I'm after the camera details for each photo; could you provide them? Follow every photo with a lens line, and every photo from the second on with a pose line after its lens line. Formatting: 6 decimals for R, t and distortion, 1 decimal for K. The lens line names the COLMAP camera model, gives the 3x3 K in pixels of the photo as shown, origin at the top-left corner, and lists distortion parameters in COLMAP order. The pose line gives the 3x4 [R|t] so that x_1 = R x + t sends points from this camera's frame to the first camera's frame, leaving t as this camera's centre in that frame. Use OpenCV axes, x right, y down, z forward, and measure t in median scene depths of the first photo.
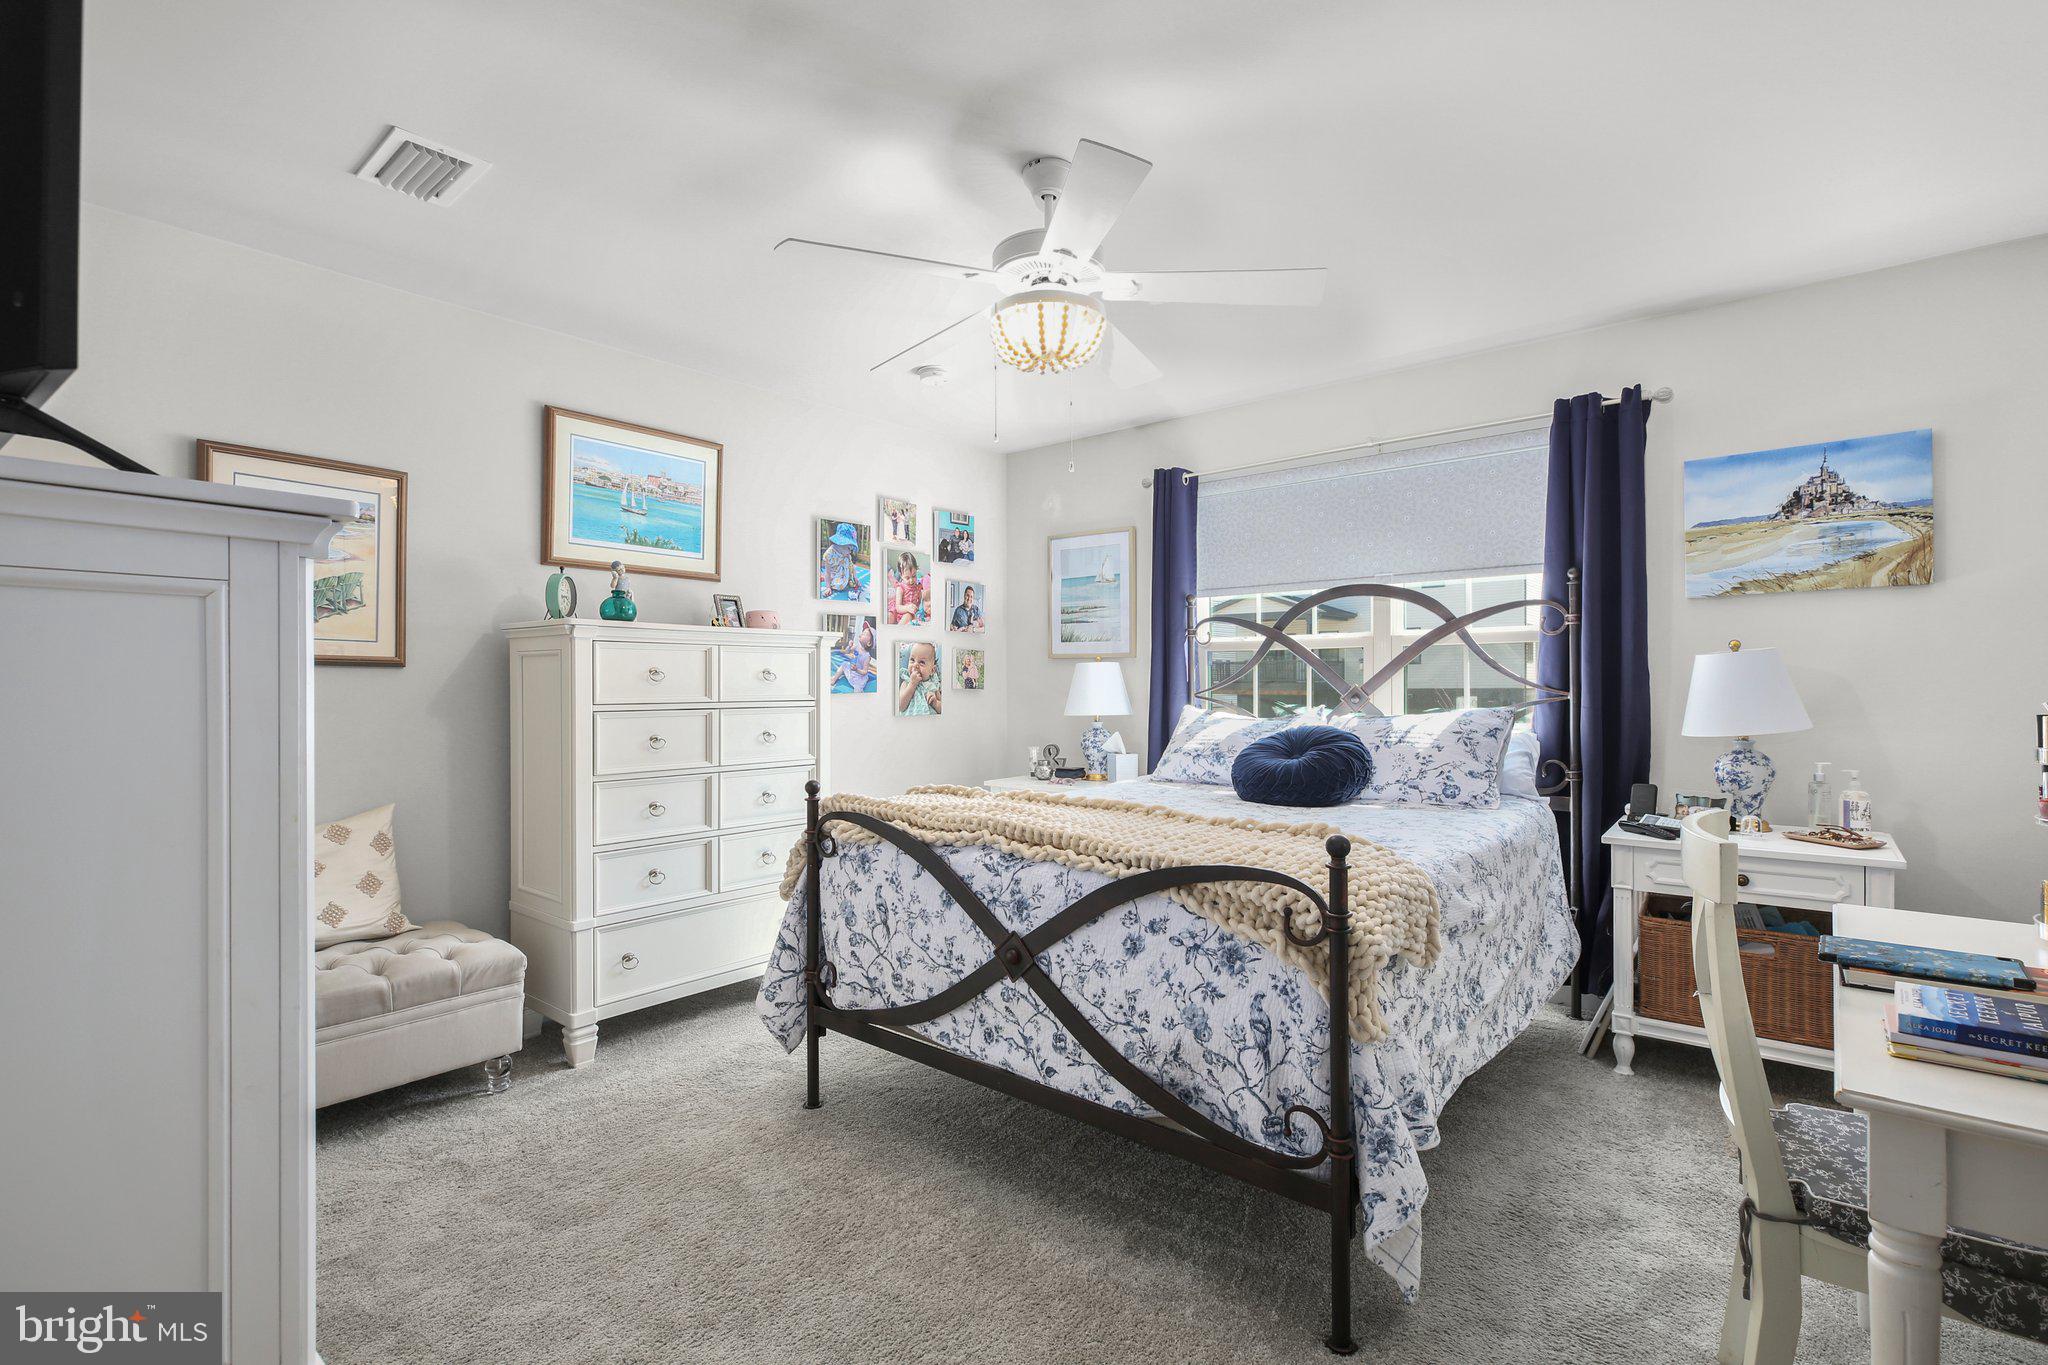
lens RADIAL K [[965.4, 0, 1024.0], [0, 965.4, 682.5], [0, 0, 1]] dist [-0.000478, 0.000004]
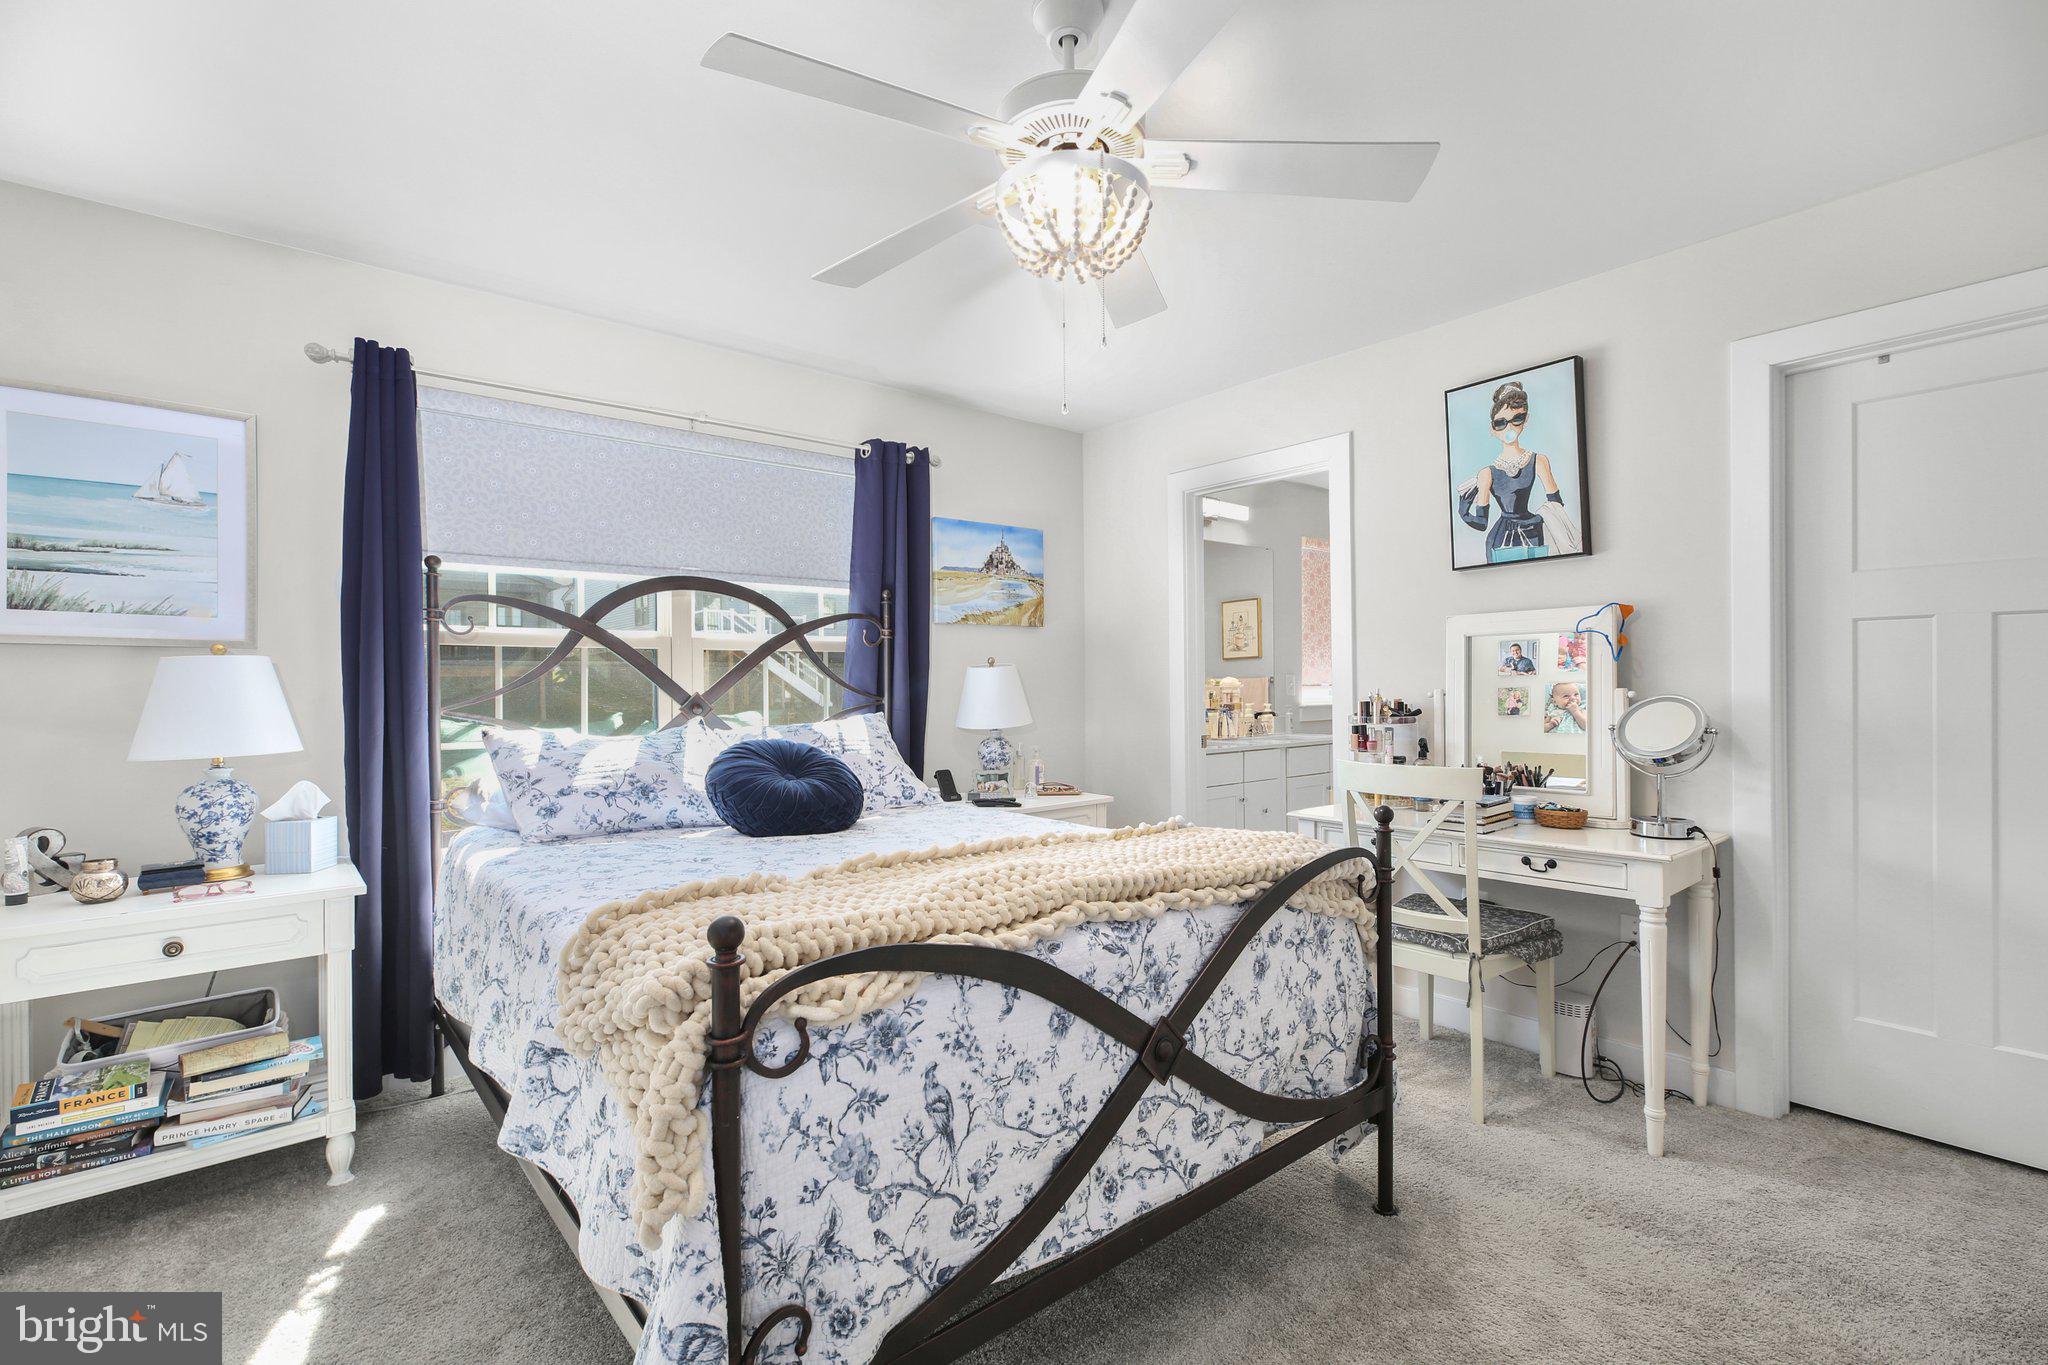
lens RADIAL K [[934.2, 0, 1024.0], [0, 934.2, 682.5], [0, 0, 1]] dist [0.010020, -0.001349]
pose [[0.154010, 0.006052, 0.988051, -0.663092], [0.006841, 0.999951, -0.007192, 0.001603], [-0.988046, 0.007867, 0.153961, 0.878277]]
